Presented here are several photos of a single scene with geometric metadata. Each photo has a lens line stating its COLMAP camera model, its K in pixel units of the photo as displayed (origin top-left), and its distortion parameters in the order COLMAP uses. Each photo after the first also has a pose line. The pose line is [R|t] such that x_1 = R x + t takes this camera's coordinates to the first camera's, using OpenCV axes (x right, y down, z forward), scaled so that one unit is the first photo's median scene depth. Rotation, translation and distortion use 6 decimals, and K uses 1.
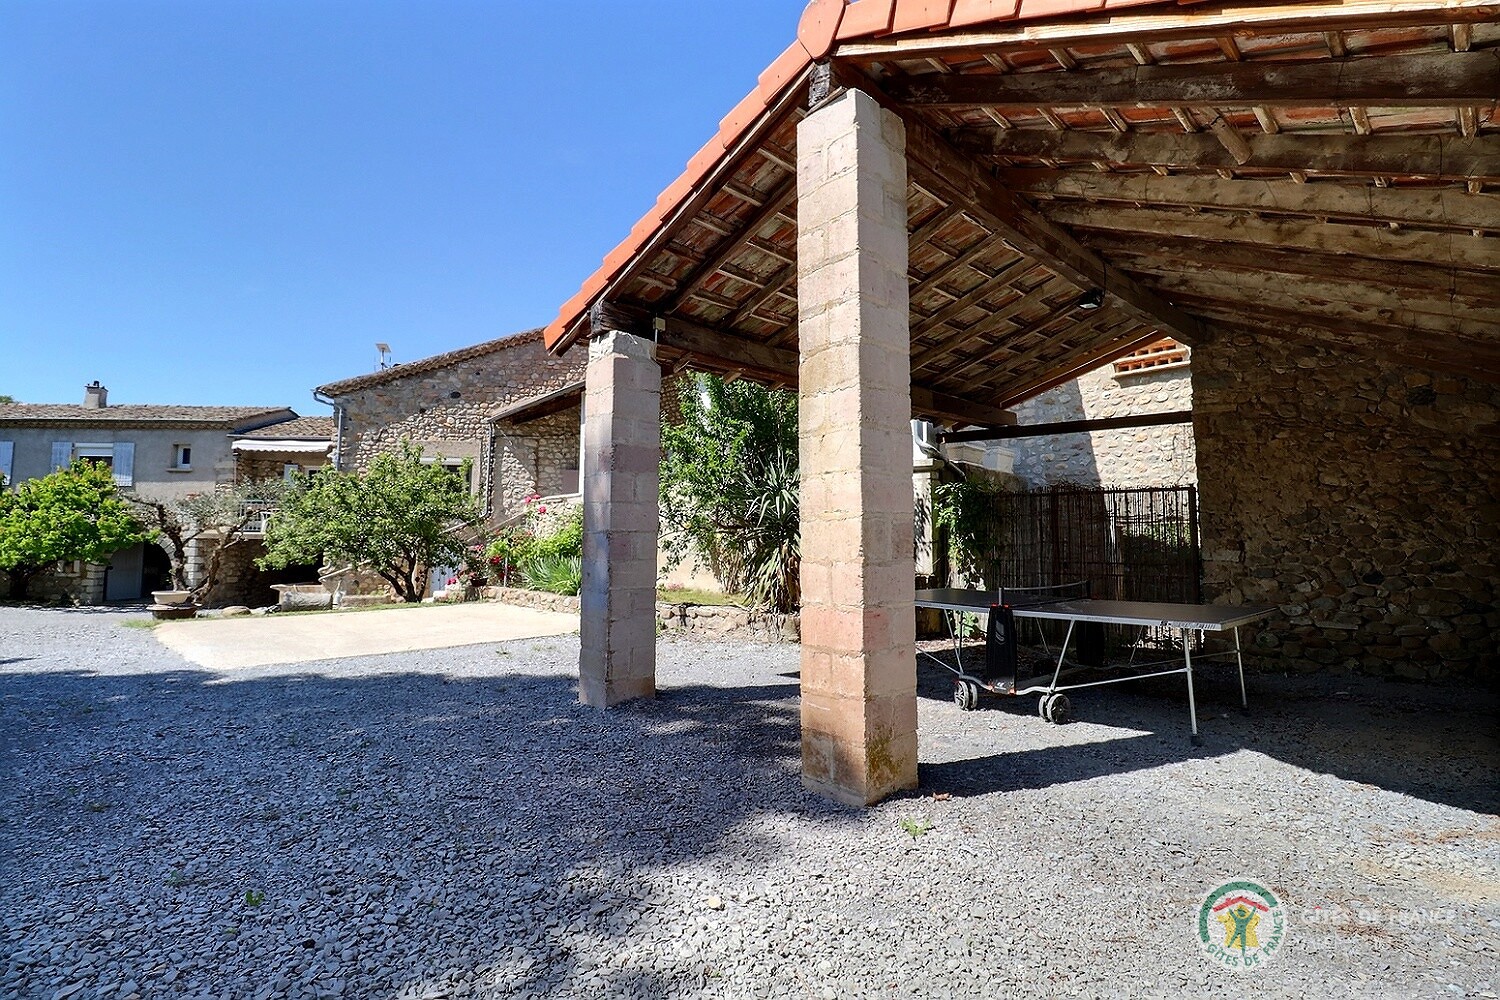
lens RADIAL K [[701.6, 0, 747.6], [0, 701.6, 479.3], [0, 0, 1]] dist [-0.003487, -0.000912]
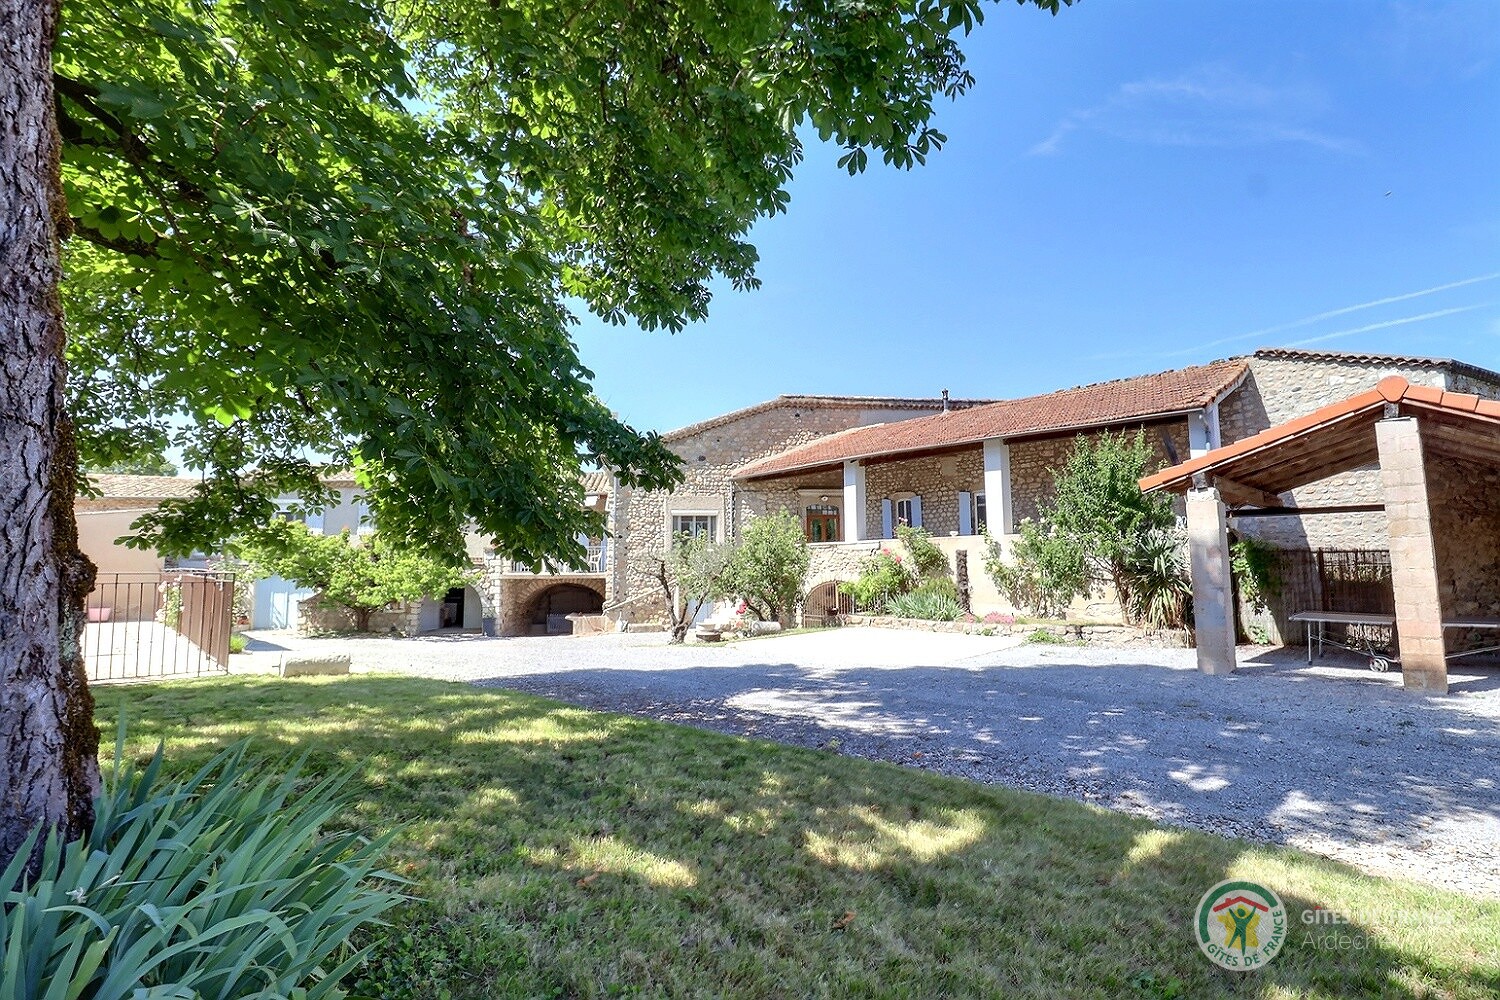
lens RADIAL K [[697.7, 0, 748.7], [0, 697.7, 483.9], [0, 0, 1]] dist [-0.020585, -0.000905]
pose [[0.999767, -0.014892, 0.015596, -0.360584], [0.015258, 0.999605, -0.023582, -0.046430], [-0.015238, 0.023814, 0.999600, -0.224363]]
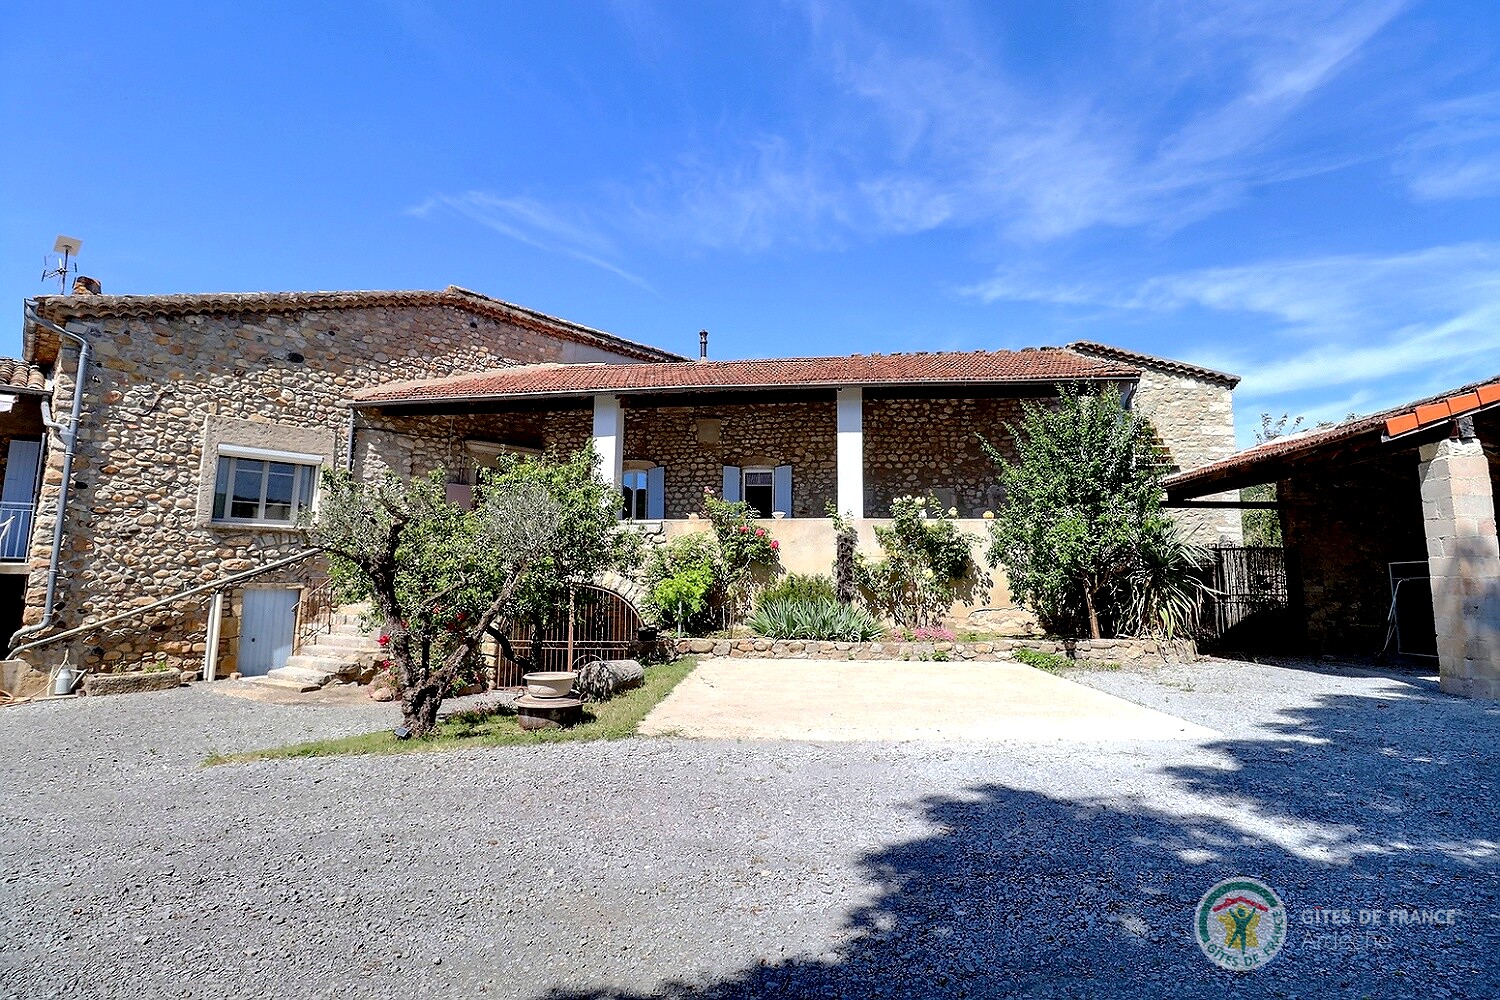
lens RADIAL K [[697.7, 0, 748.7], [0, 697.7, 483.9], [0, 0, 1]] dist [-0.020585, -0.000905]
pose [[0.750820, 0.085292, 0.654977, -0.522476], [-0.058233, 0.996314, -0.062987, 0.015675], [-0.657935, 0.009150, 0.753019, 0.228384]]
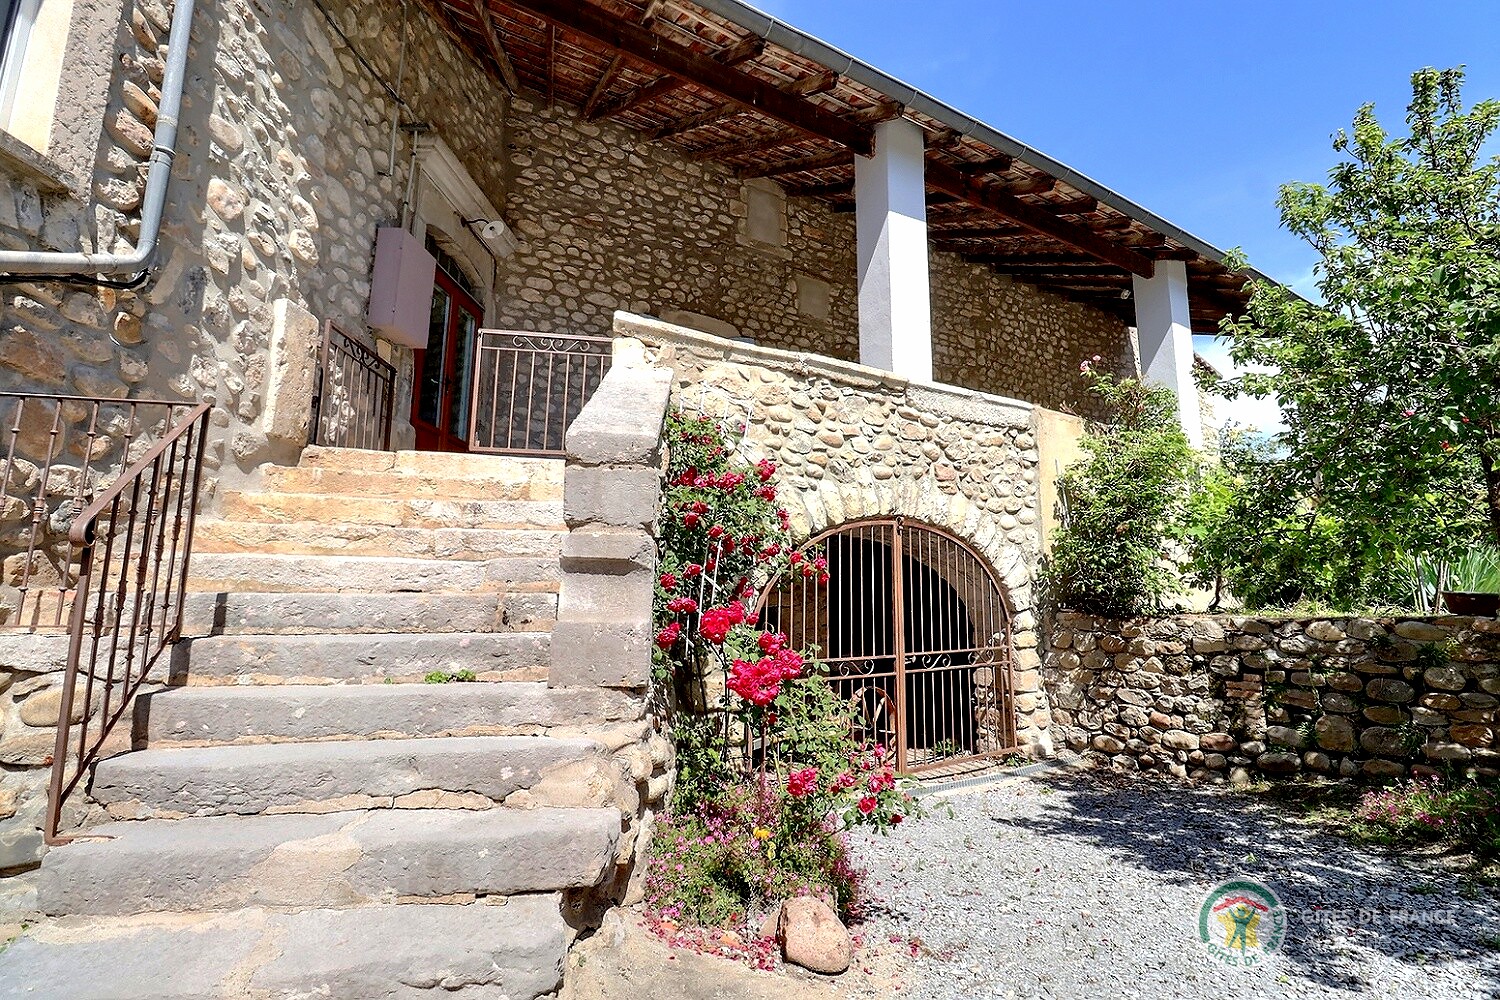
lens RADIAL K [[701.6, 0, 747.6], [0, 701.6, 479.3], [0, 0, 1]] dist [-0.003487, -0.000912]
pose [[0.159468, 0.169277, 0.972582, -0.487415], [-0.085166, 0.983875, -0.157279, 0.112098], [-0.983523, -0.057750, 0.171313, 0.843054]]
